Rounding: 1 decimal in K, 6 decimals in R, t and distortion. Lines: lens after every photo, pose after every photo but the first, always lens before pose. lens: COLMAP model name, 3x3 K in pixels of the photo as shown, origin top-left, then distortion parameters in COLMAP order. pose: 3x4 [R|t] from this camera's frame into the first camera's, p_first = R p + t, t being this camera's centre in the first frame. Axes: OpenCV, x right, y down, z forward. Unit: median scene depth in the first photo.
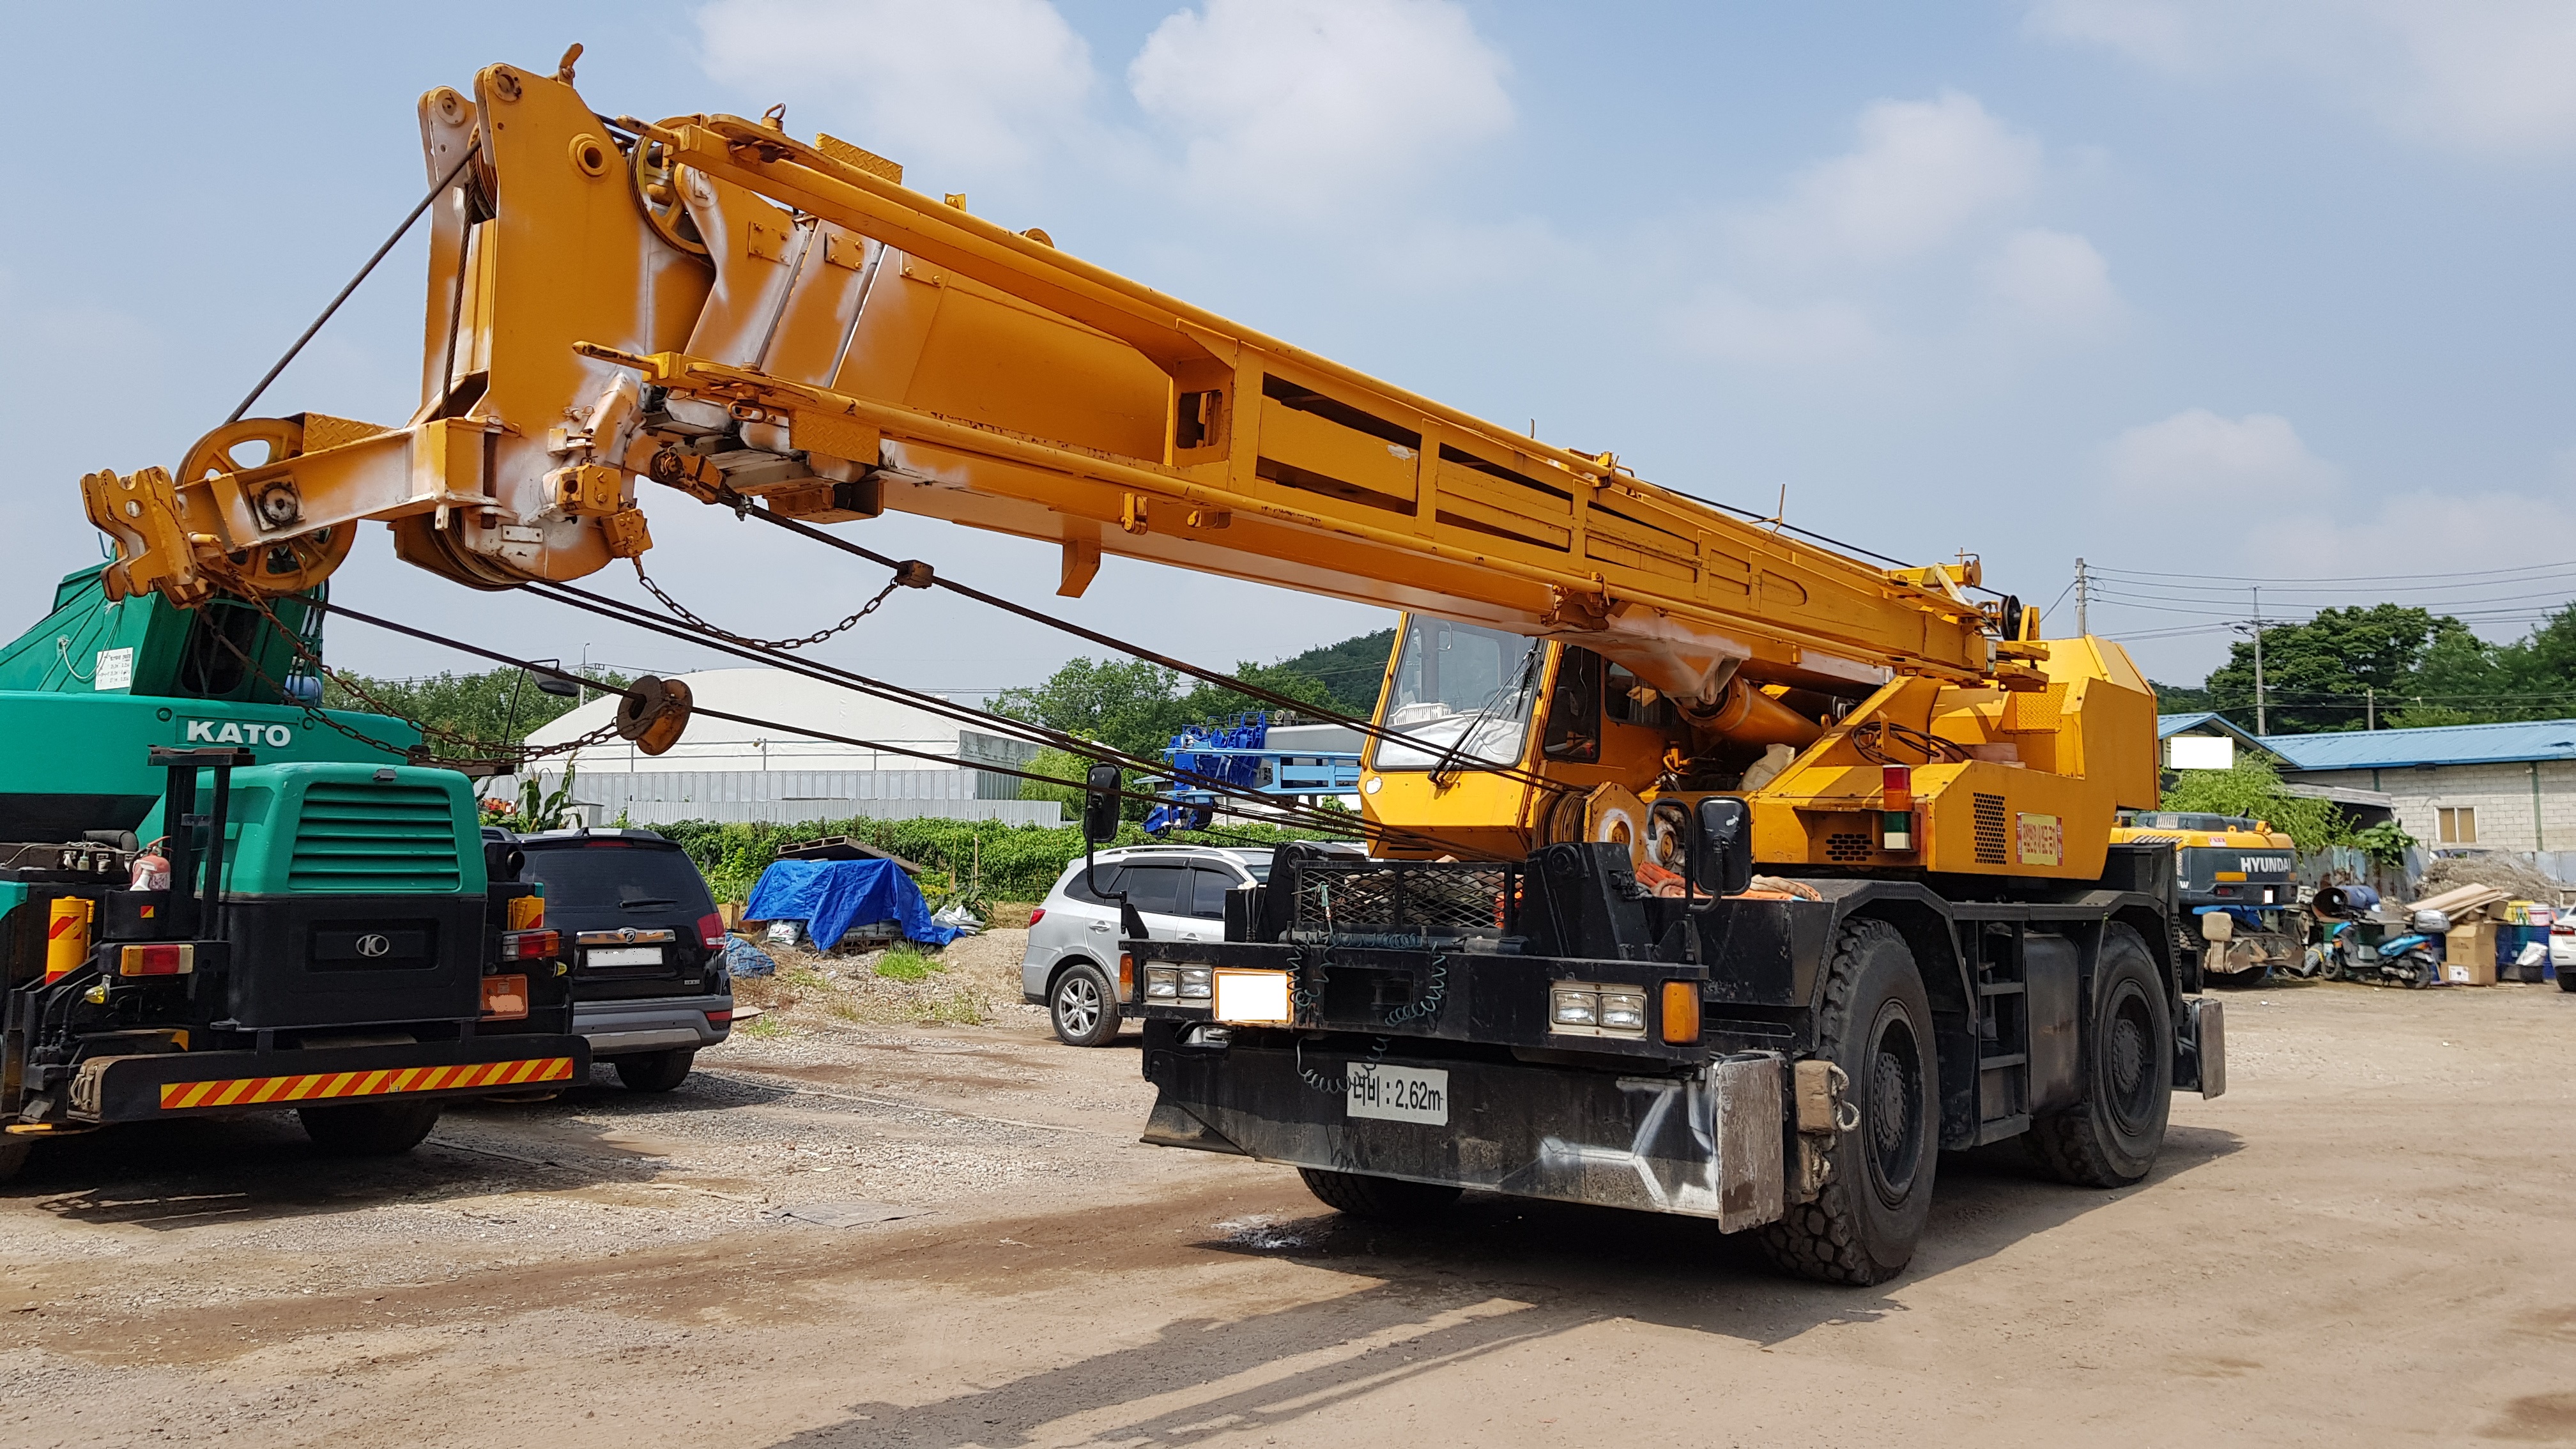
lens RADIAL K [[2032.9, 0, 1285.8], [0, 2032.9, 722.4], [0, 0, 1]] dist [0.004528, 0.000722]
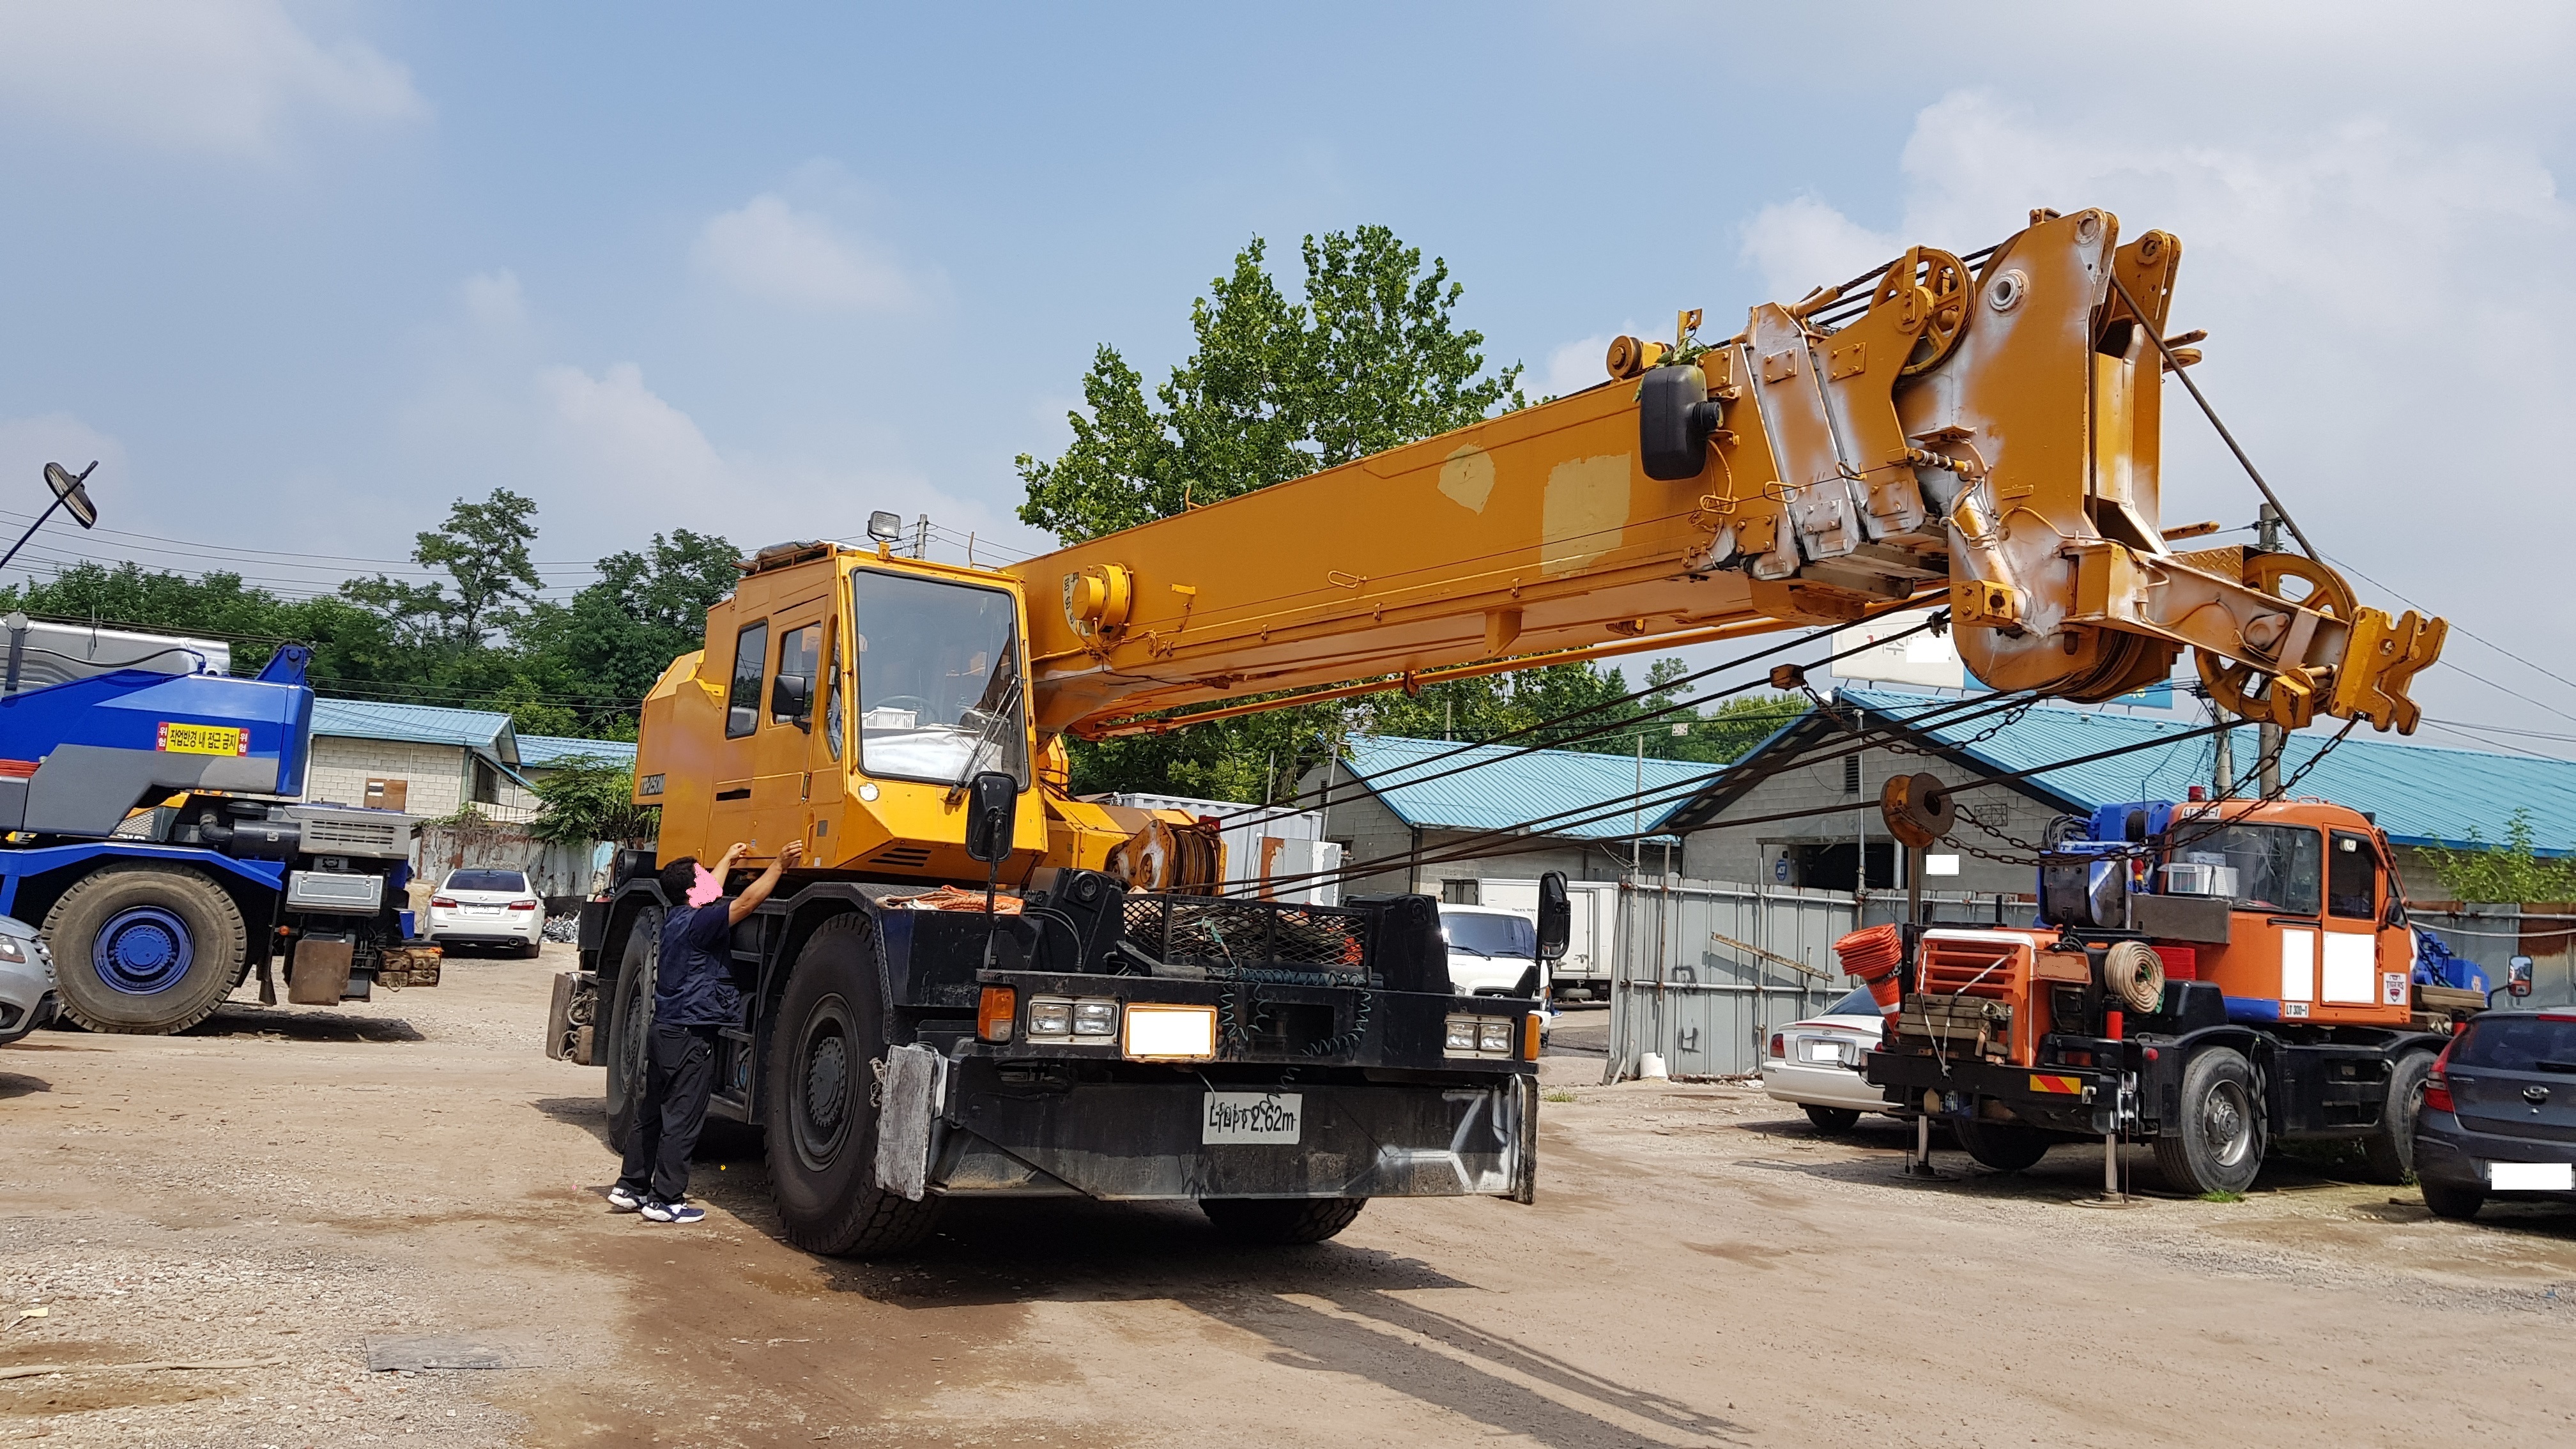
lens RADIAL K [[2032.9, 0, 1285.7], [0, 2032.9, 719.8], [0, 0, 1]] dist [0.004528, 0.000722]
pose [[0.362254, 0.104678, 0.926183, -1.008370], [-0.130194, 0.989615, -0.060925, 0.040143], [-0.922942, -0.098513, 0.372120, 0.643371]]
